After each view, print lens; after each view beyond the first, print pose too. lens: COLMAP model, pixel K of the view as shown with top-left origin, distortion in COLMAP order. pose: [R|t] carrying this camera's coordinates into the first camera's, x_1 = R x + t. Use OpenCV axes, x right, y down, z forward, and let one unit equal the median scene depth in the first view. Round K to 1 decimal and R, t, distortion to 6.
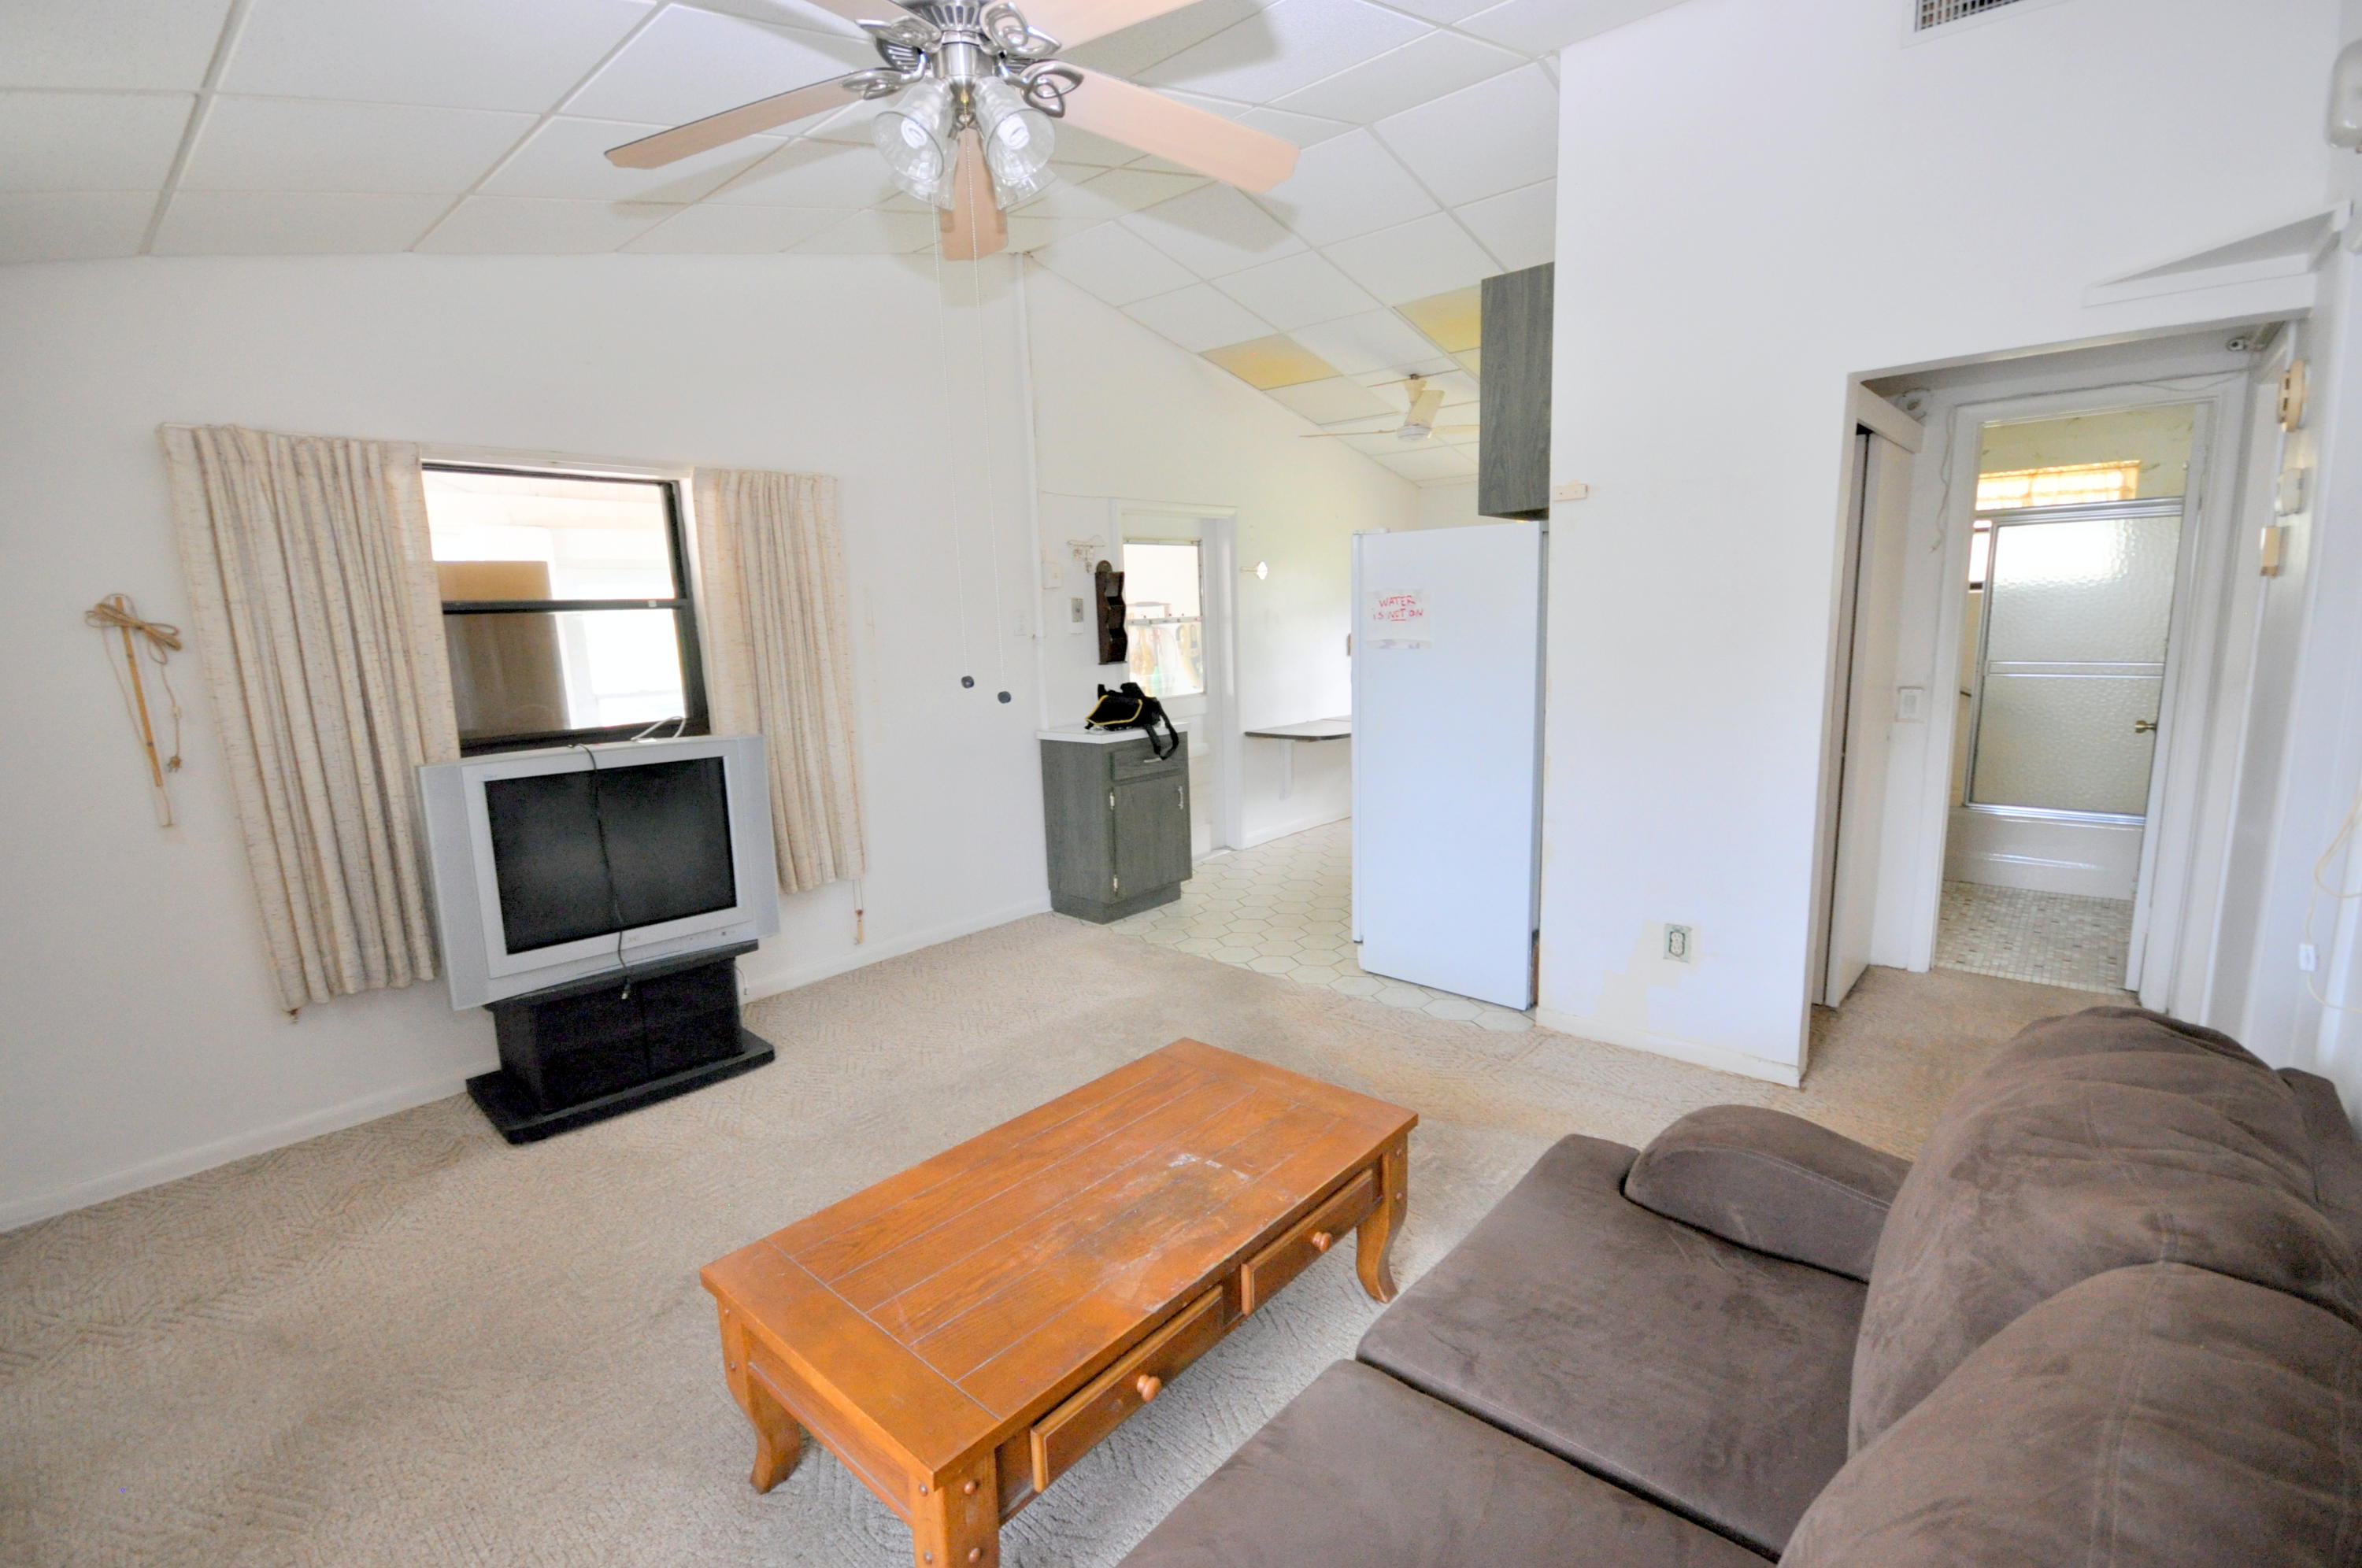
lens RADIAL K [[1043.4, 0, 1186.4], [0, 1043.4, 796.6], [0, 0, 1]] dist [-0.004058, -0.003211]
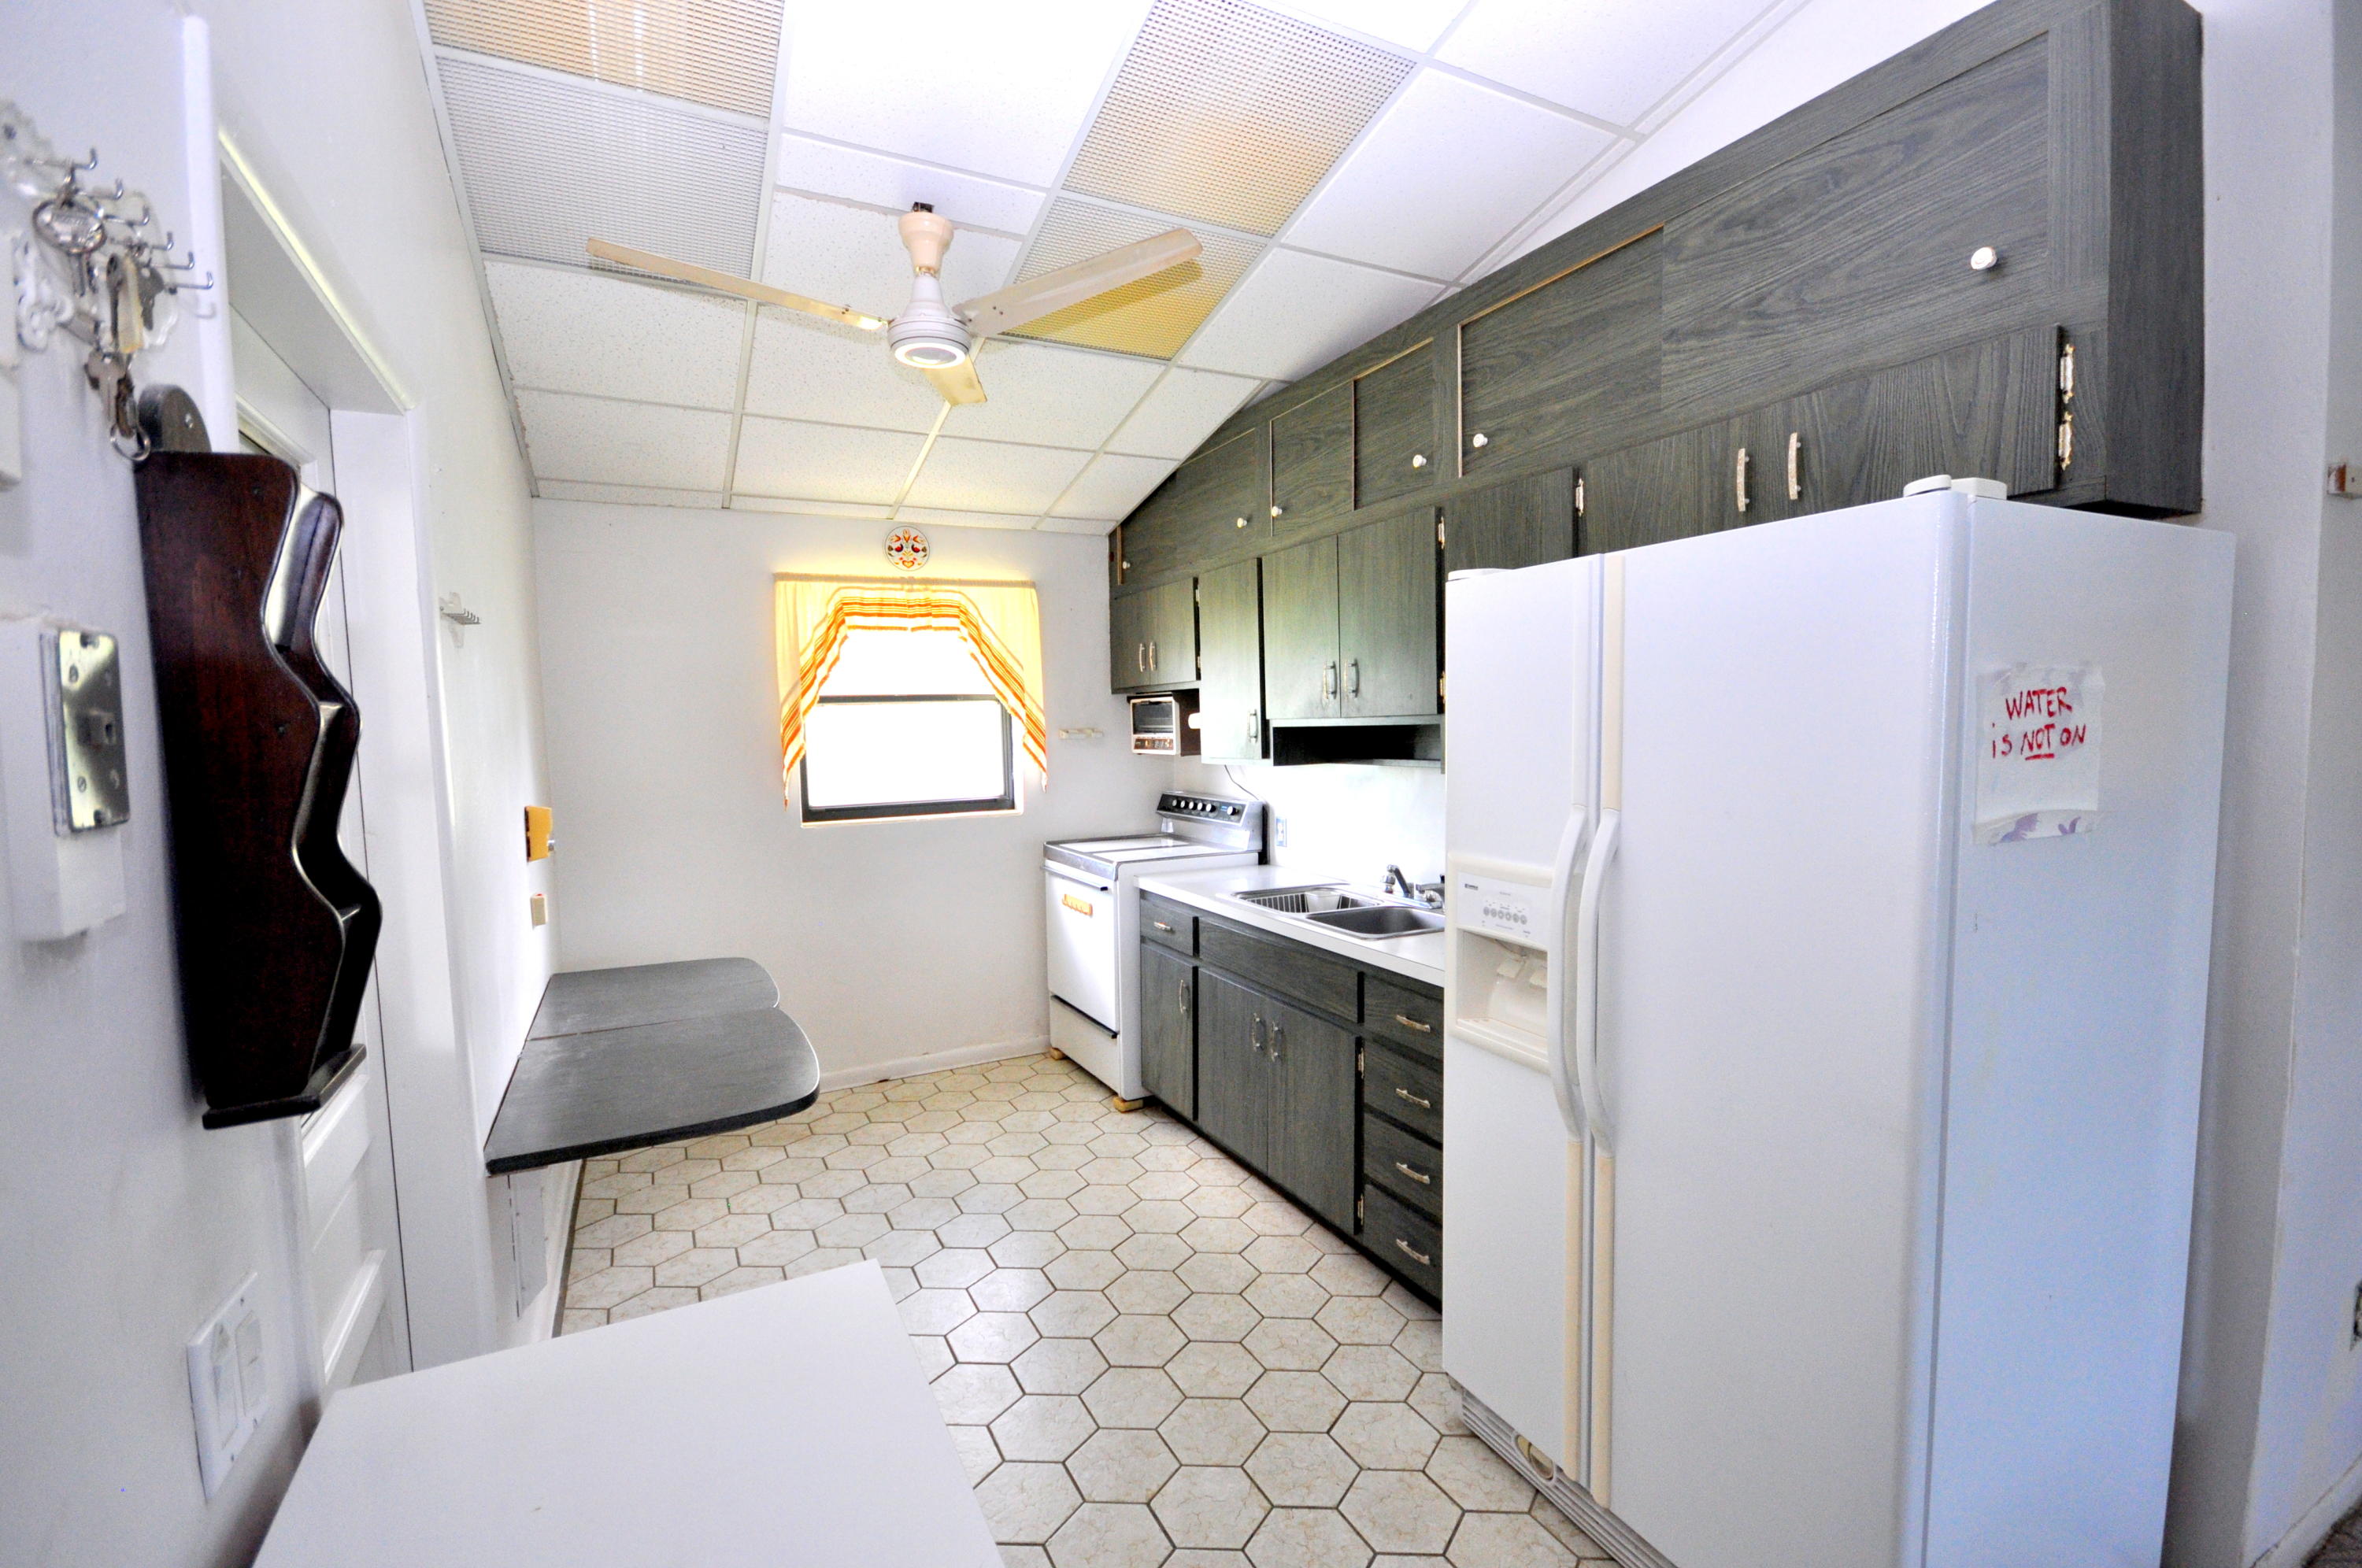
lens RADIAL K [[1043.4, 0, 1192.6], [0, 1043.4, 794.3], [0, 0, 1]] dist [-0.004058, -0.003211]
pose [[0.349536, -0.038323, 0.936139, -0.224640], [0.171875, 0.984830, -0.023859, -0.199551], [-0.921023, 0.169239, 0.350820, 1.155565]]
